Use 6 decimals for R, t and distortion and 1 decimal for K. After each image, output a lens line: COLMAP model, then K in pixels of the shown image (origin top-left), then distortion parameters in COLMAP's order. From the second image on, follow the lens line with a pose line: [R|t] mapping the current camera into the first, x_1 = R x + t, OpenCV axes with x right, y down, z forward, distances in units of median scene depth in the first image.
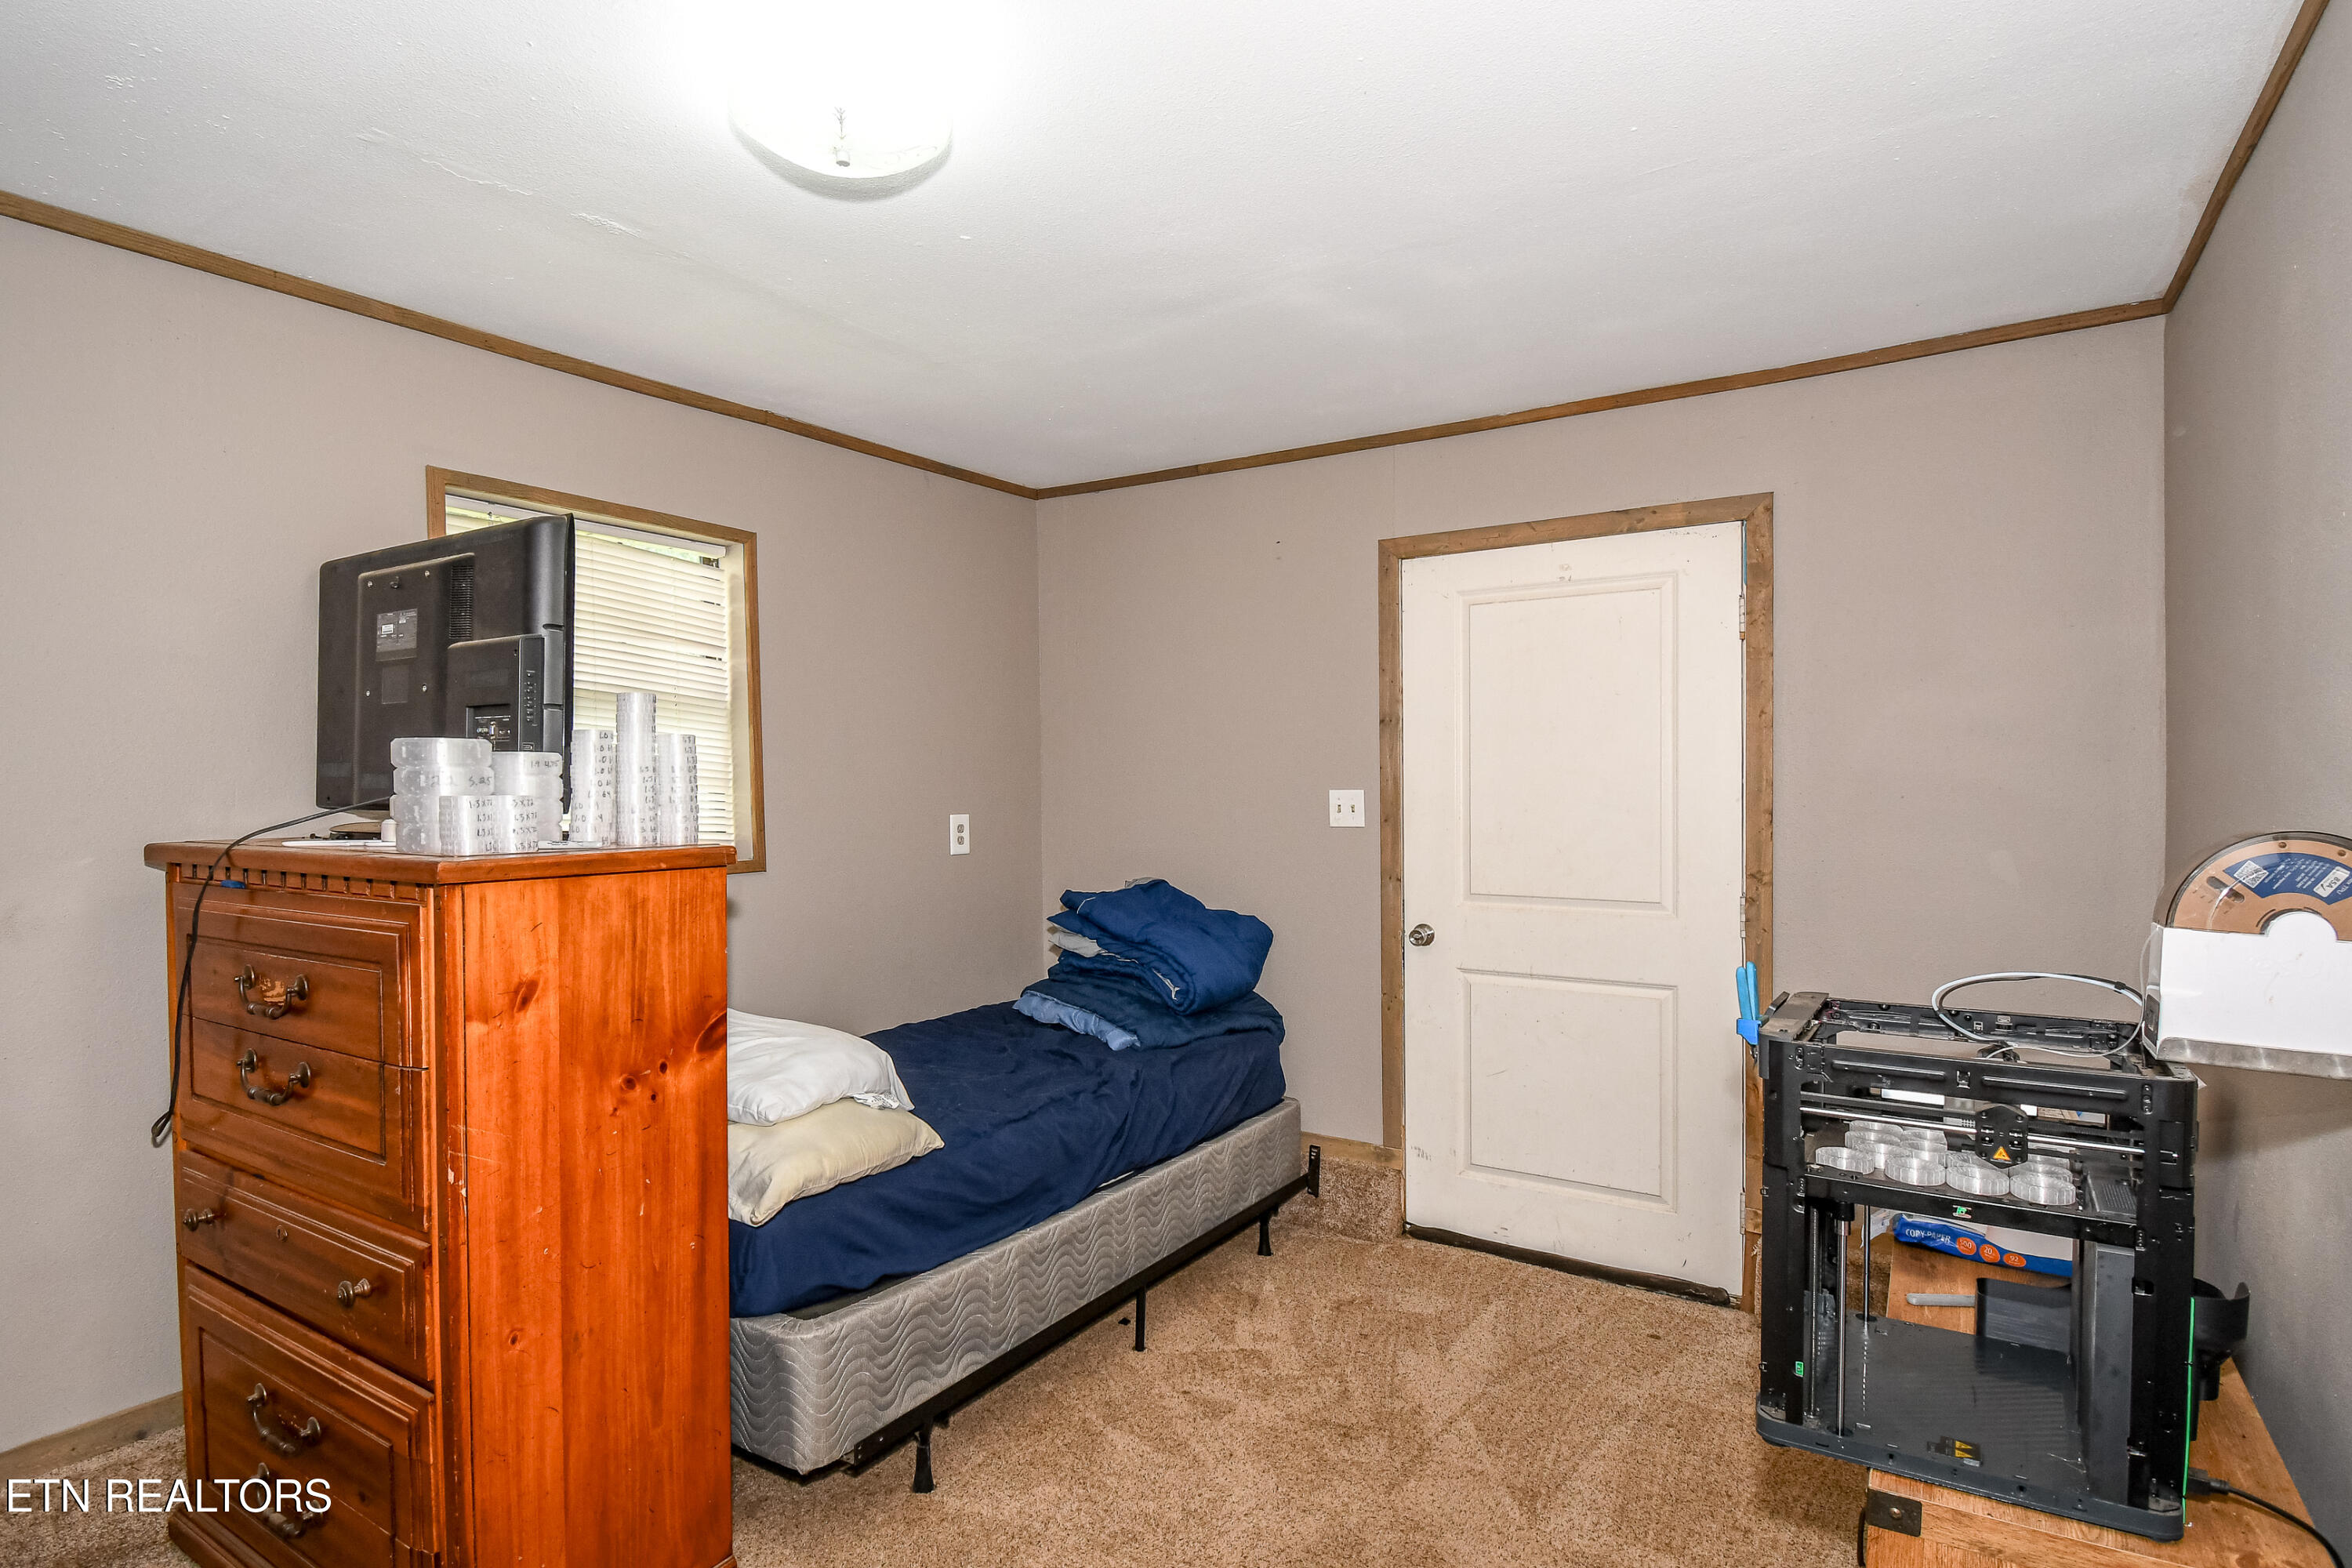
lens RADIAL K [[1184.9, 0, 1176.0], [0, 1184.9, 784.0], [0, 0, 1]] dist [0.002246, -0.022711]
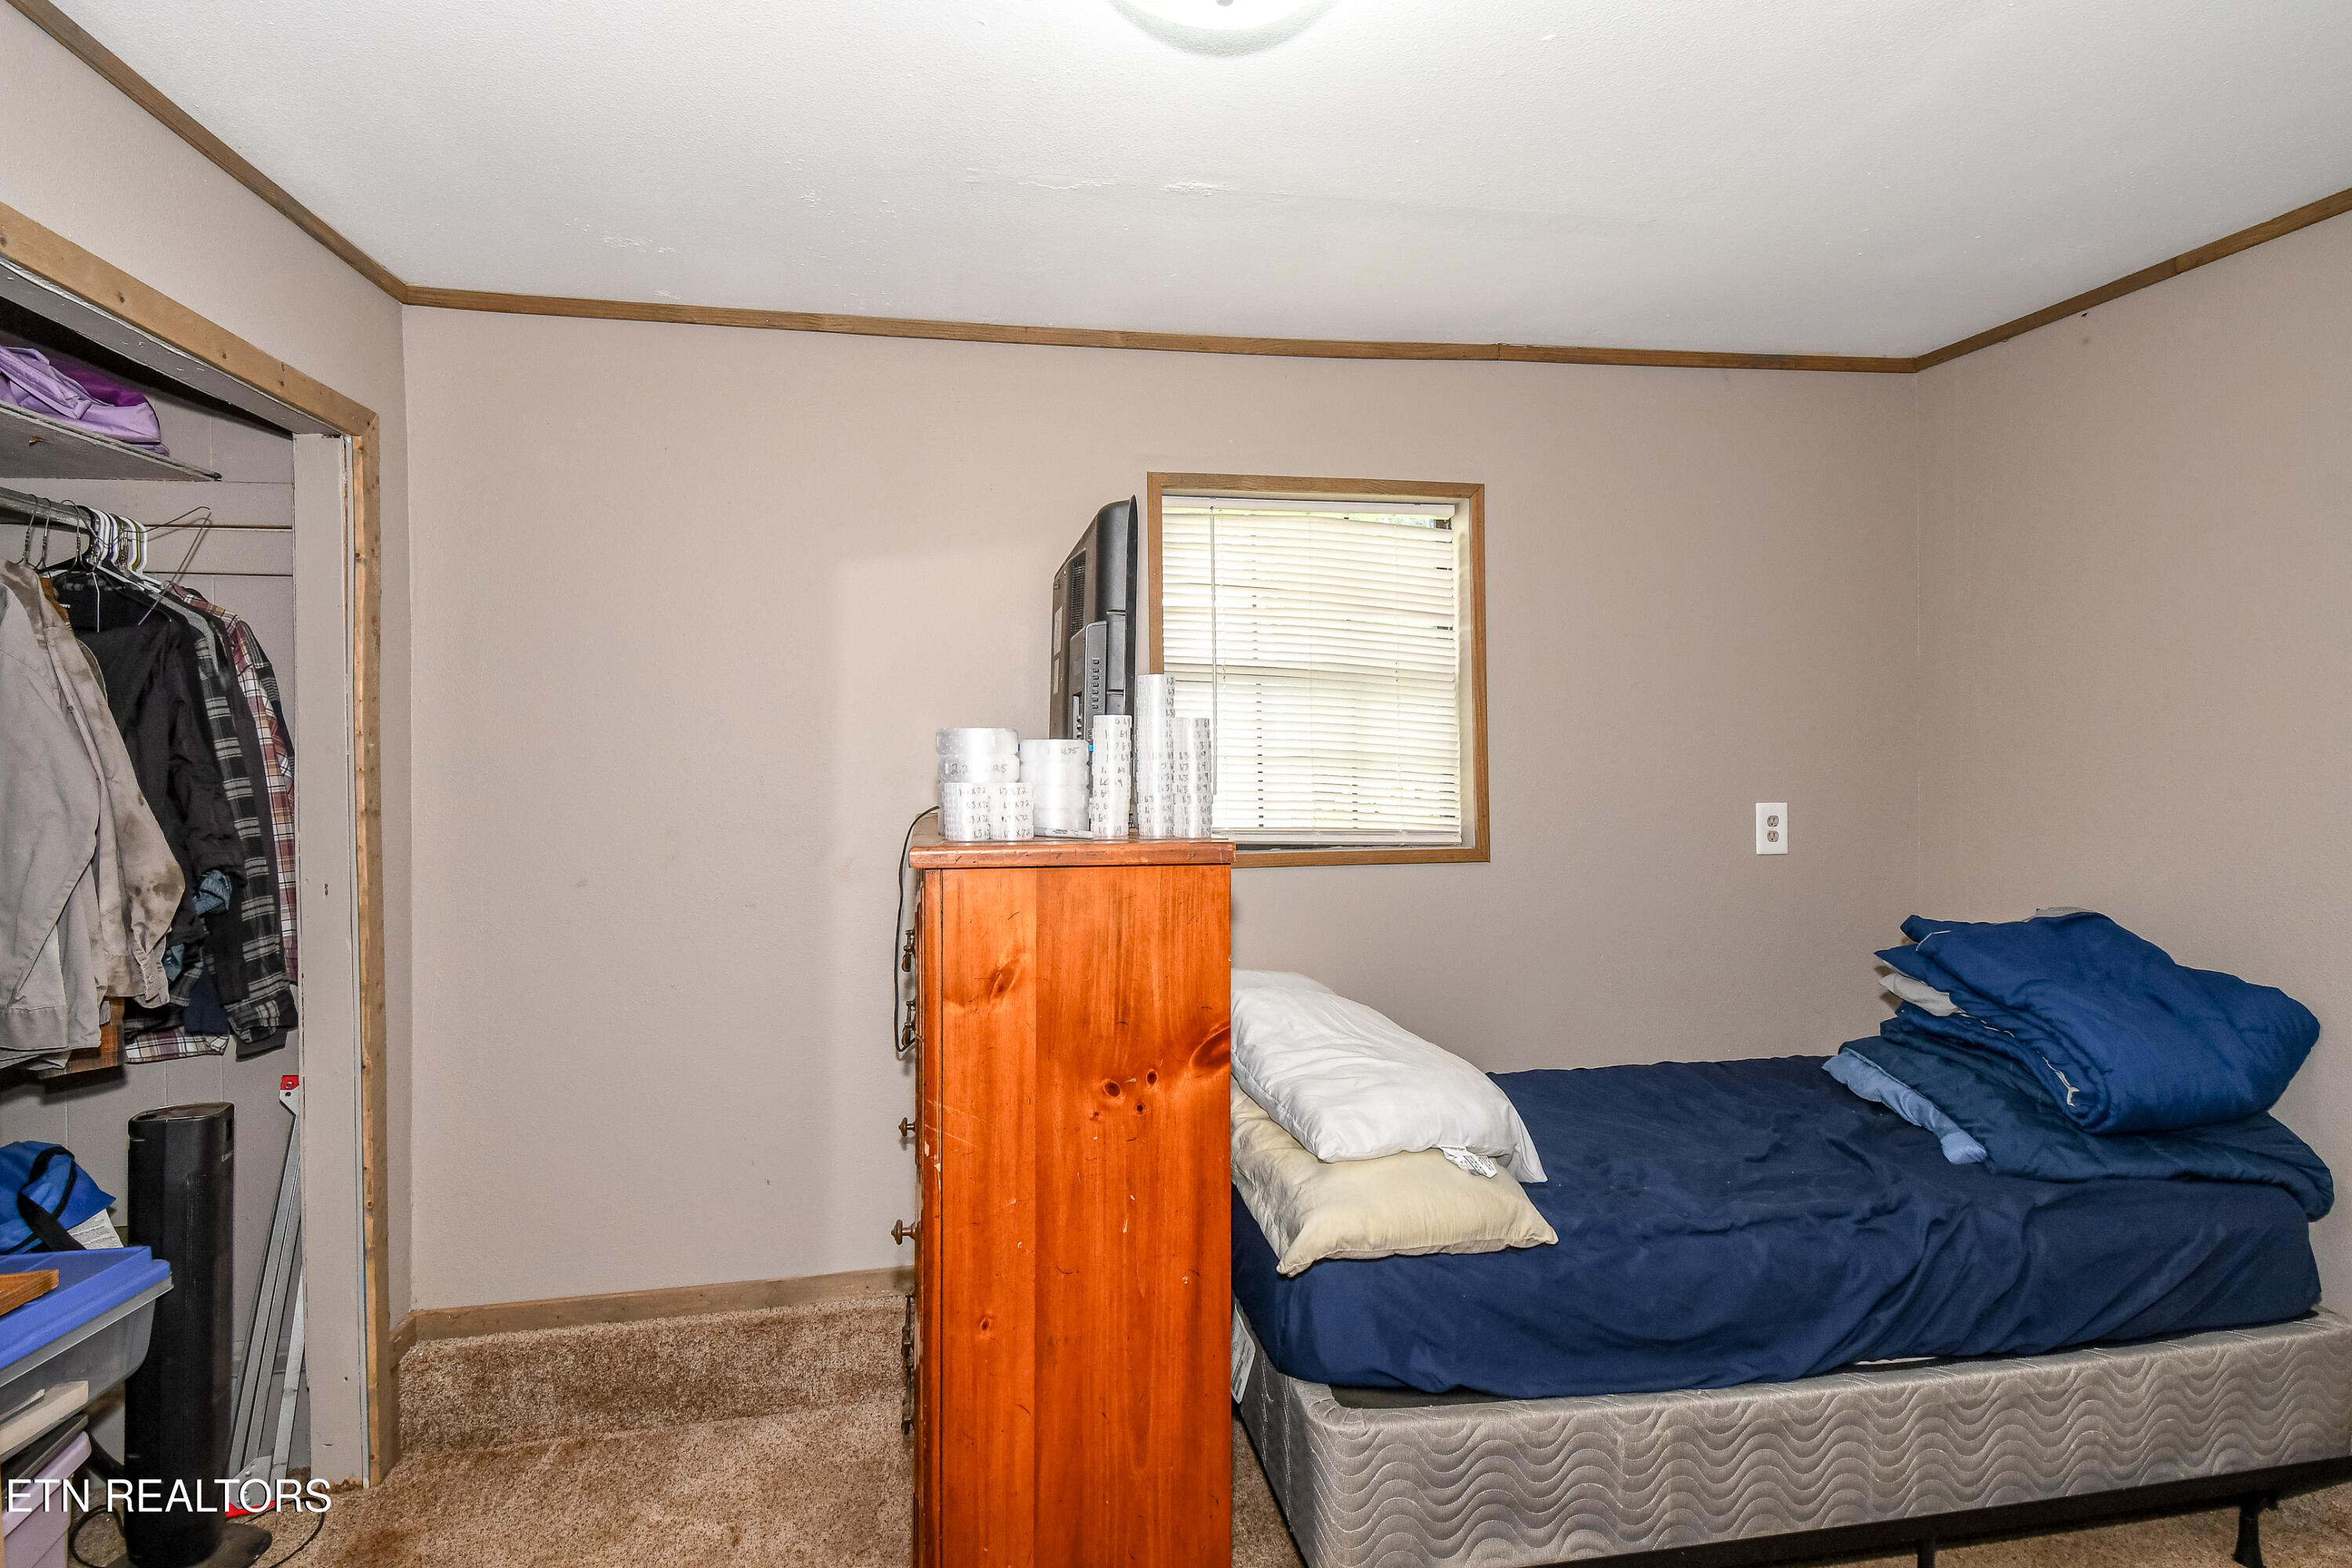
lens RADIAL K [[1189.5, 0, 1177.1], [0, 1189.5, 755.7], [0, 0, 1]] dist [0.028871, -0.026267]
pose [[0.679332, 0.001435, -0.733830, 0.213360], [0.000788, 0.999996, 0.002685, -0.012540], [0.733831, -0.002402, 0.679328, 0.305440]]
